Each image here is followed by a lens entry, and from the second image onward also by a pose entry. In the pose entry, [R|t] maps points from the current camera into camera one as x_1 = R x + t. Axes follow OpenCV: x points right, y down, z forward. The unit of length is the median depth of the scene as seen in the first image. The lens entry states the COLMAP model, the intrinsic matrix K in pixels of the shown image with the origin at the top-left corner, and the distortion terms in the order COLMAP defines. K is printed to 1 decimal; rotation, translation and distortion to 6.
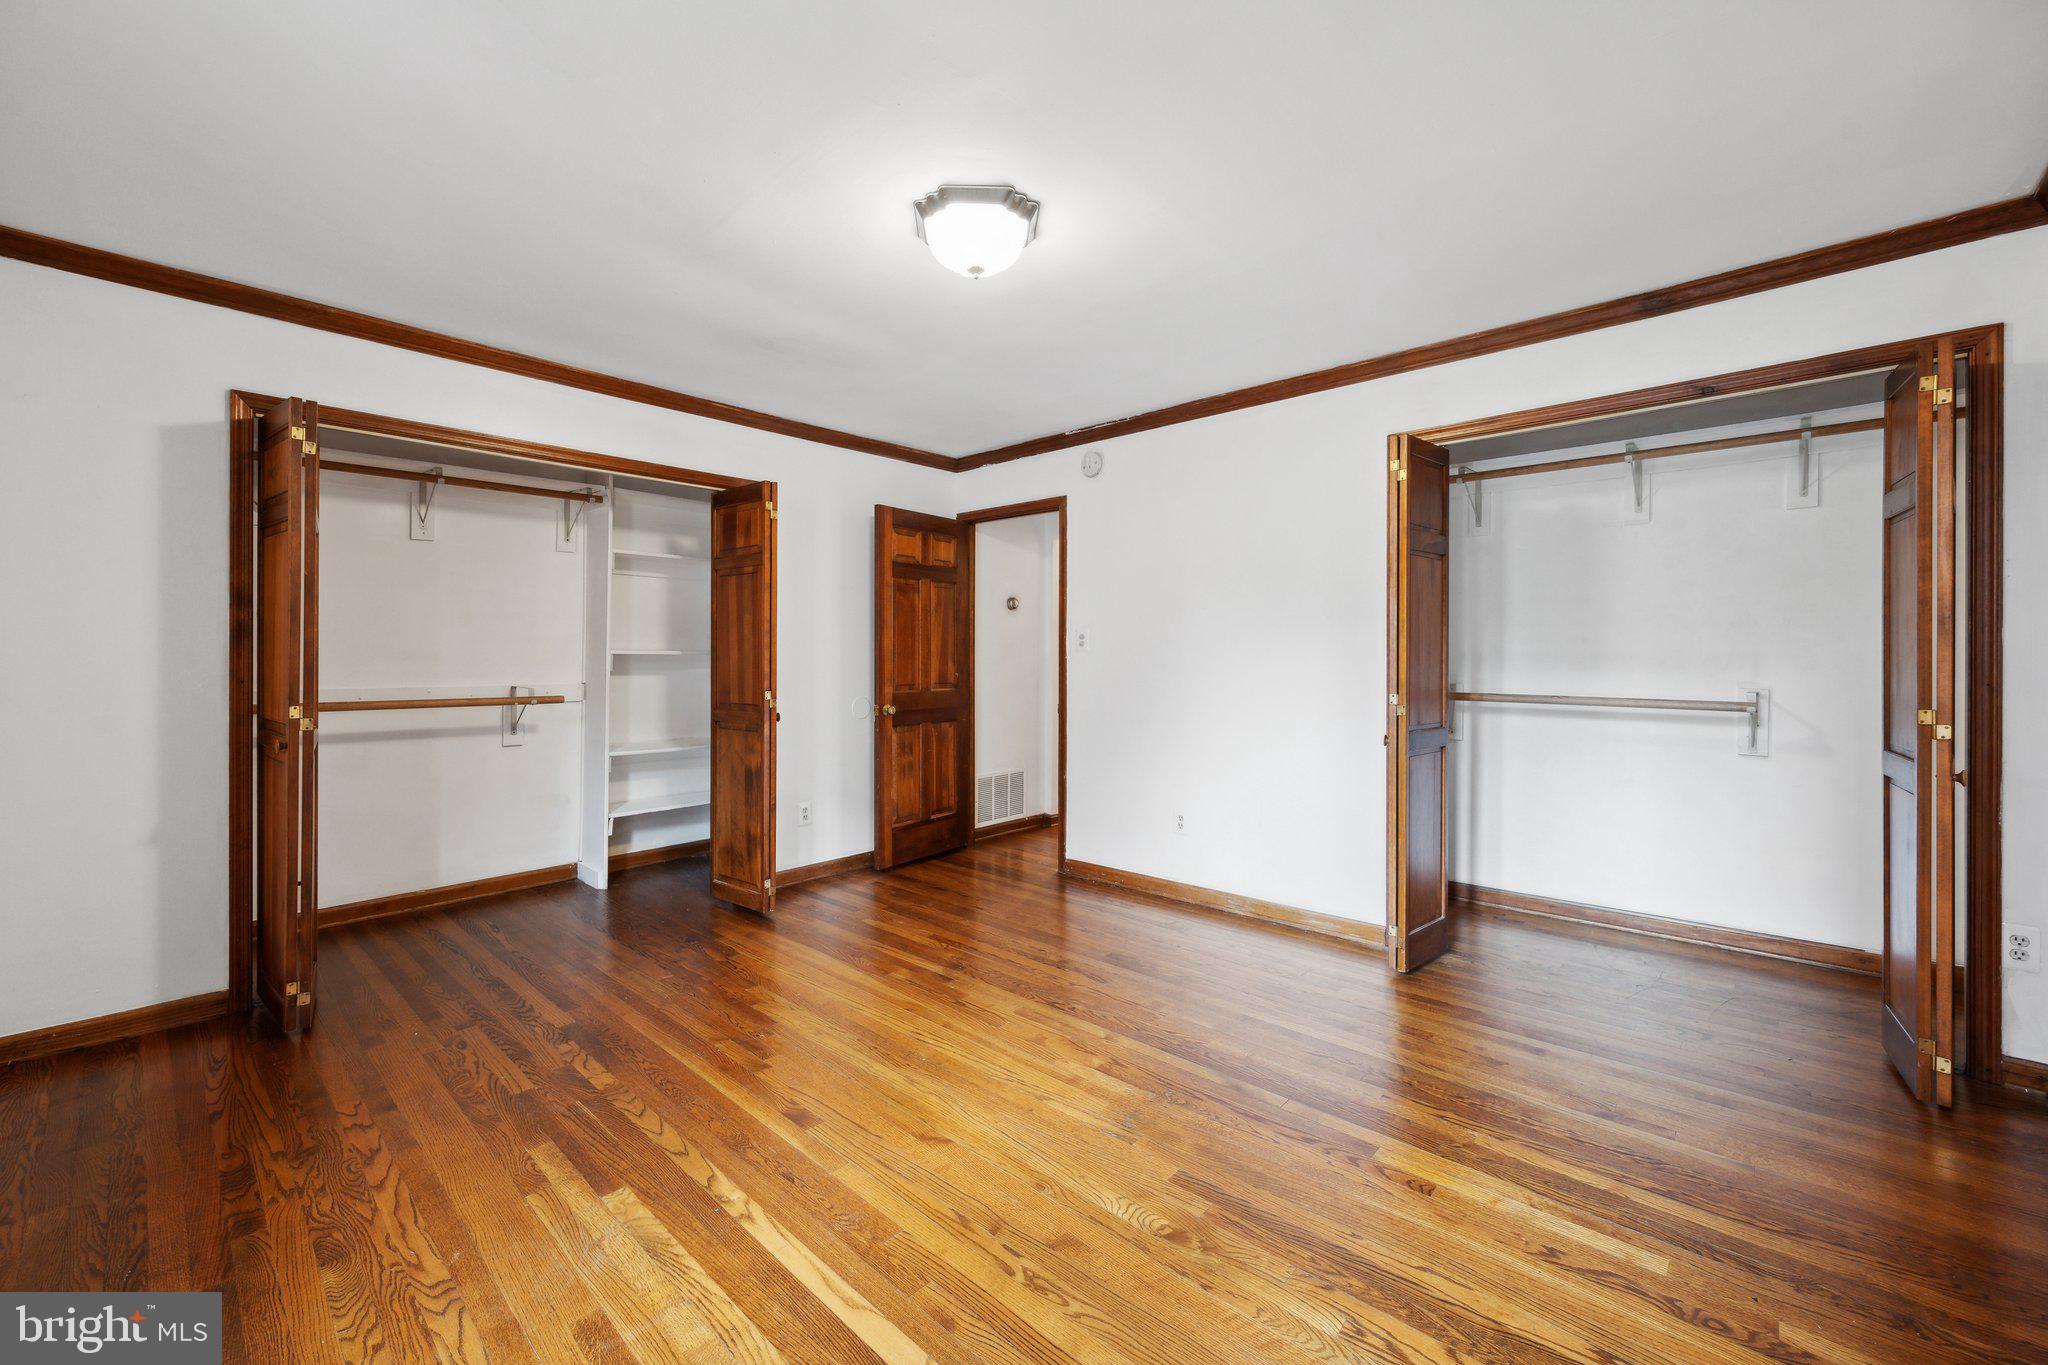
lens RADIAL K [[811.0, 0, 1019.2], [0, 811.0, 663.3], [0, 0, 1]] dist [-0.000216, -0.000627]
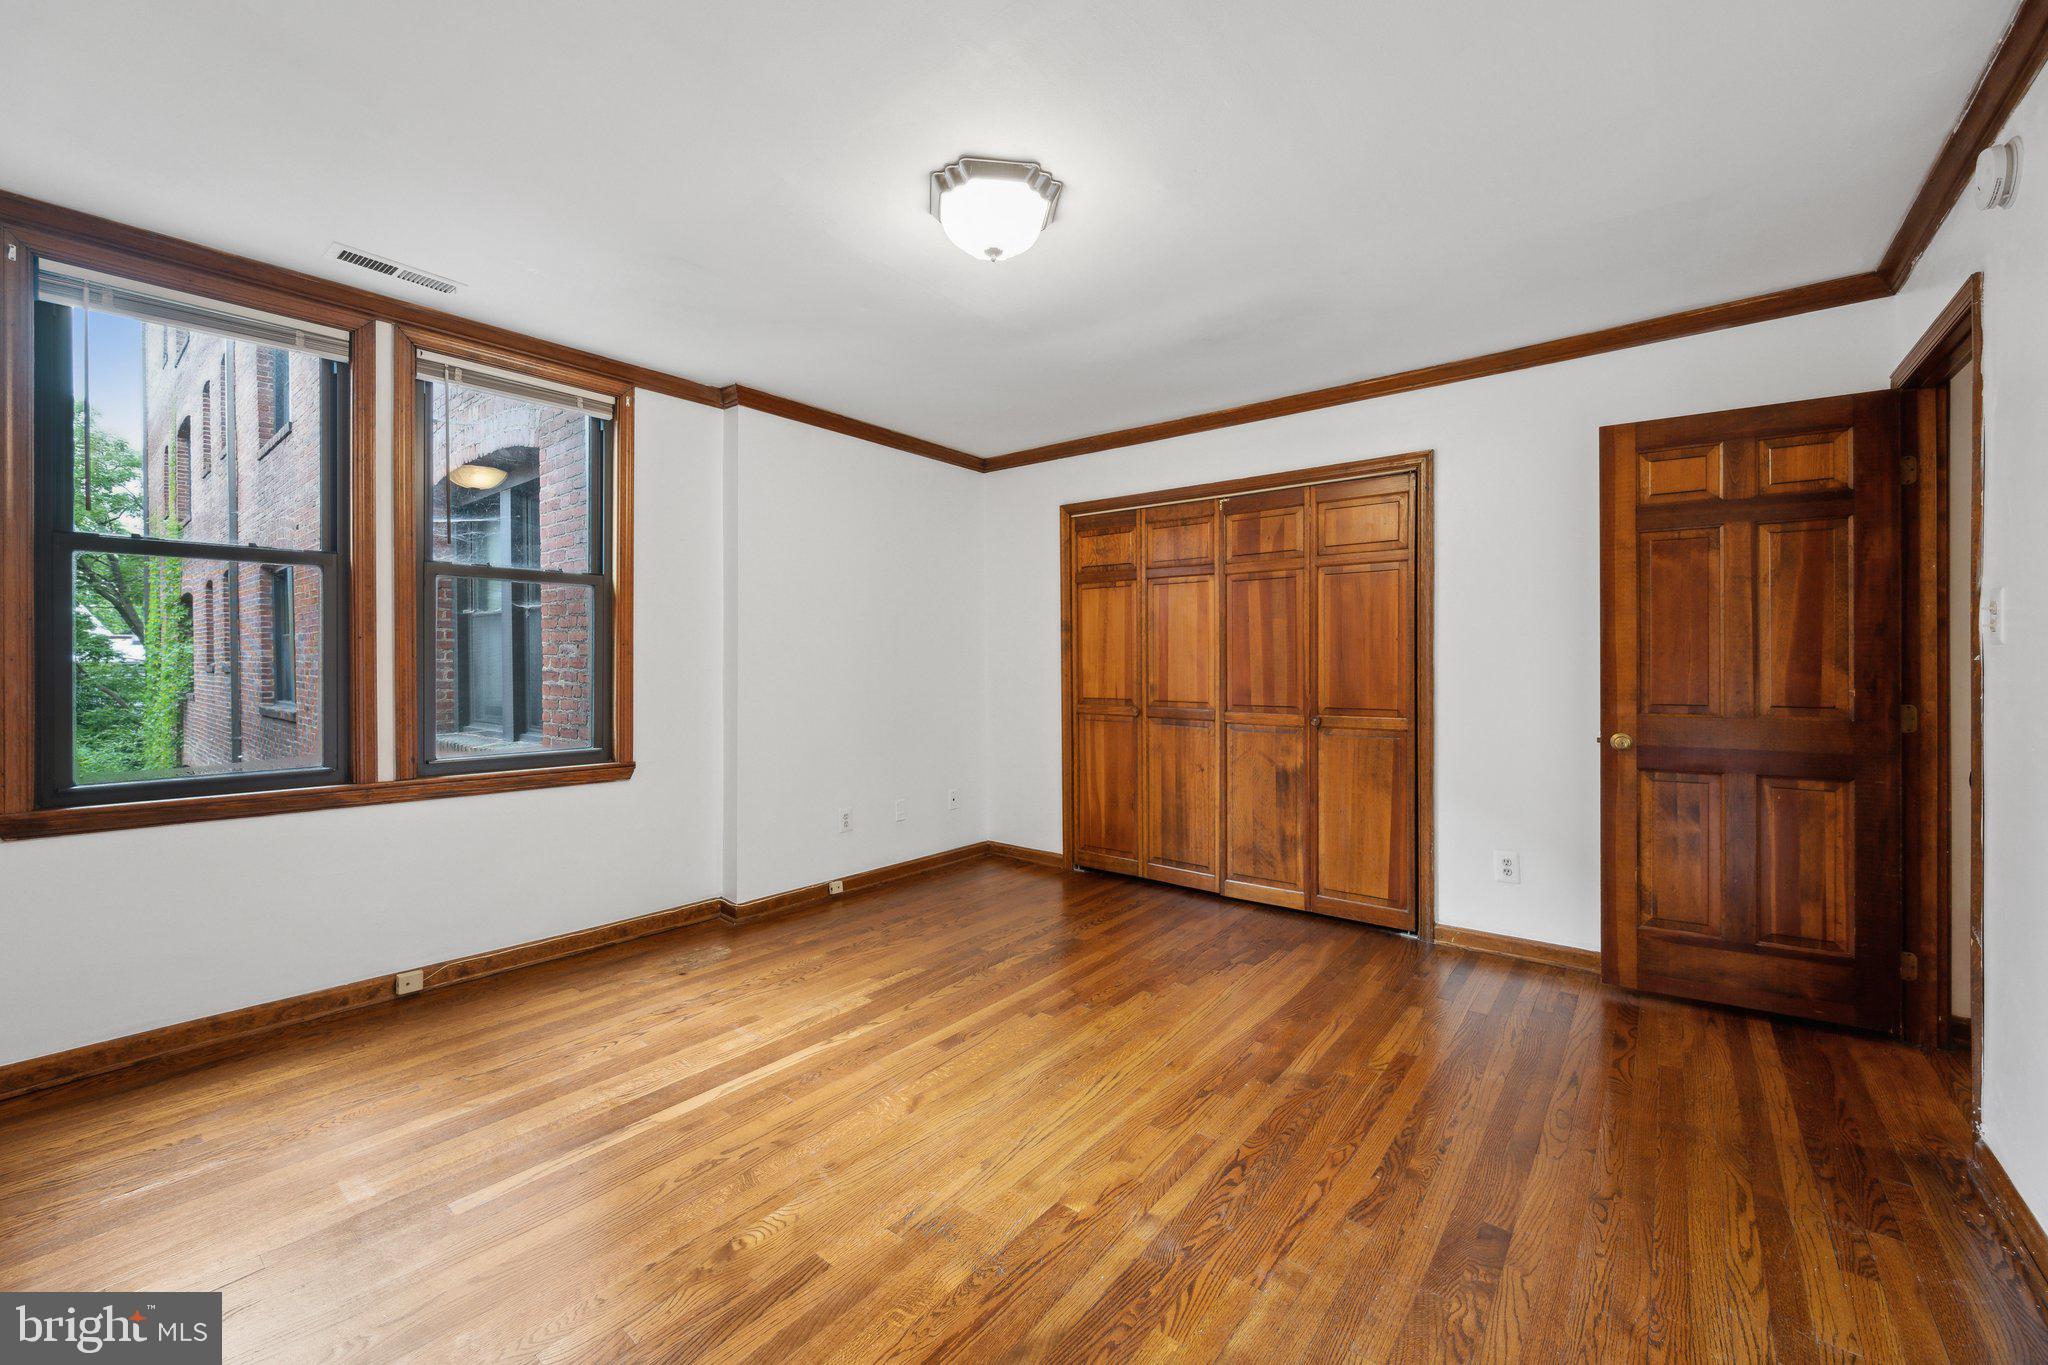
lens RADIAL K [[811.0, 0, 1022.4], [0, 811.0, 674.2], [0, 0, 1]] dist [-0.000216, -0.000627]
pose [[0.069766, 0.014673, -0.997455, 0.712106], [-0.005608, 0.999882, 0.014316, -0.004199], [0.997548, 0.004595, 0.069840, 0.773239]]
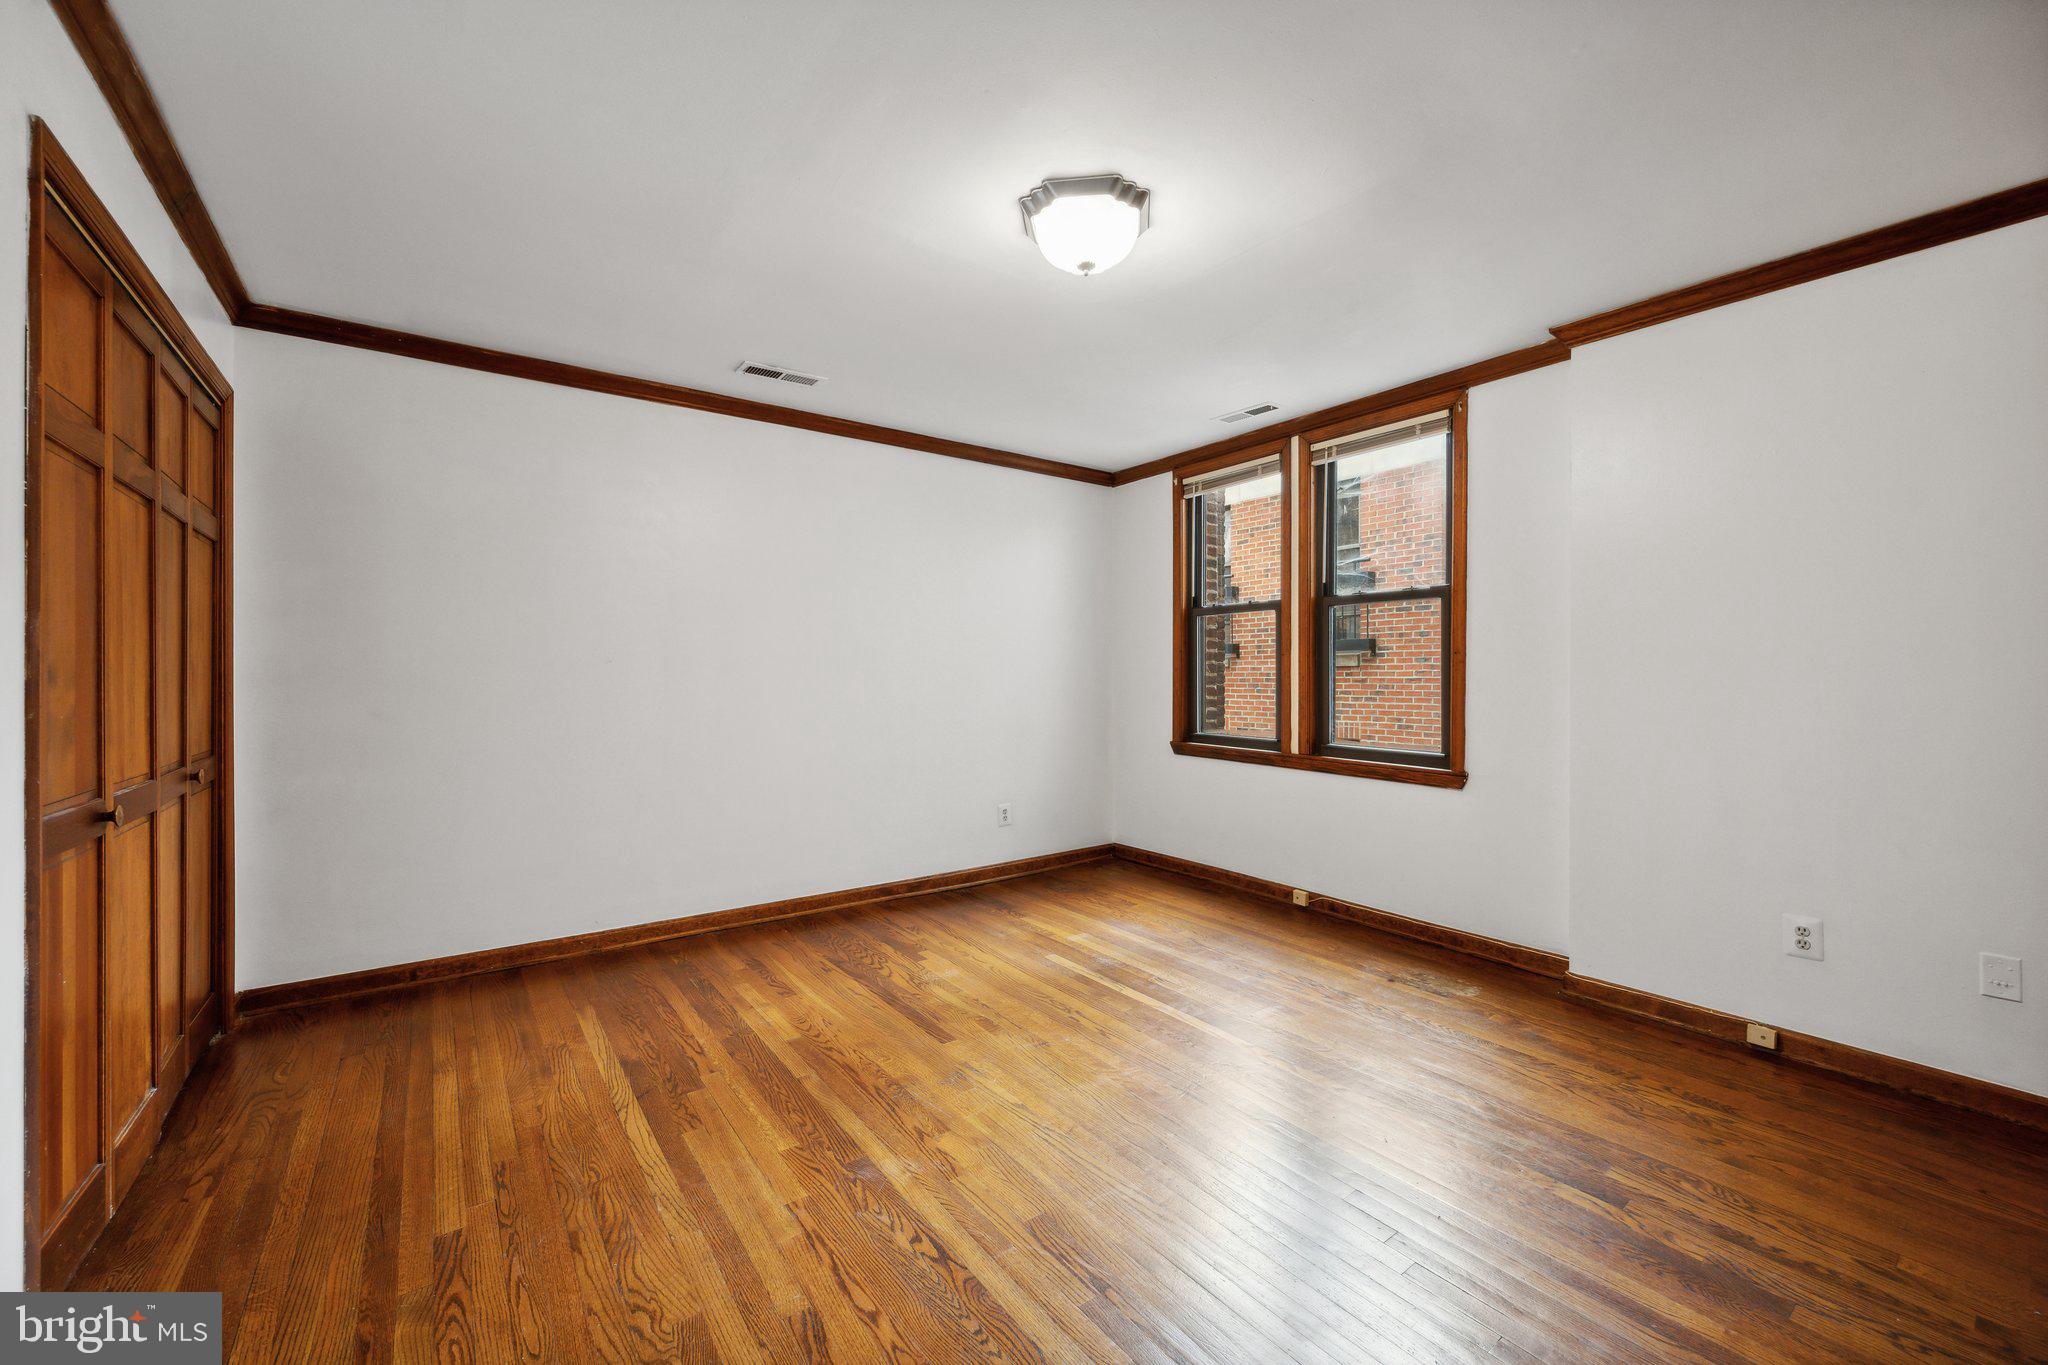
lens RADIAL K [[811.0, 0, 1022.2], [0, 811.0, 684.0], [0, 0, 1]] dist [-0.000216, -0.000627]
pose [[-0.982567, -0.002411, 0.185893, -0.124778], [0.000908, 0.999842, 0.017770, -0.003309], [-0.185906, 0.017629, -0.982409, 1.566826]]
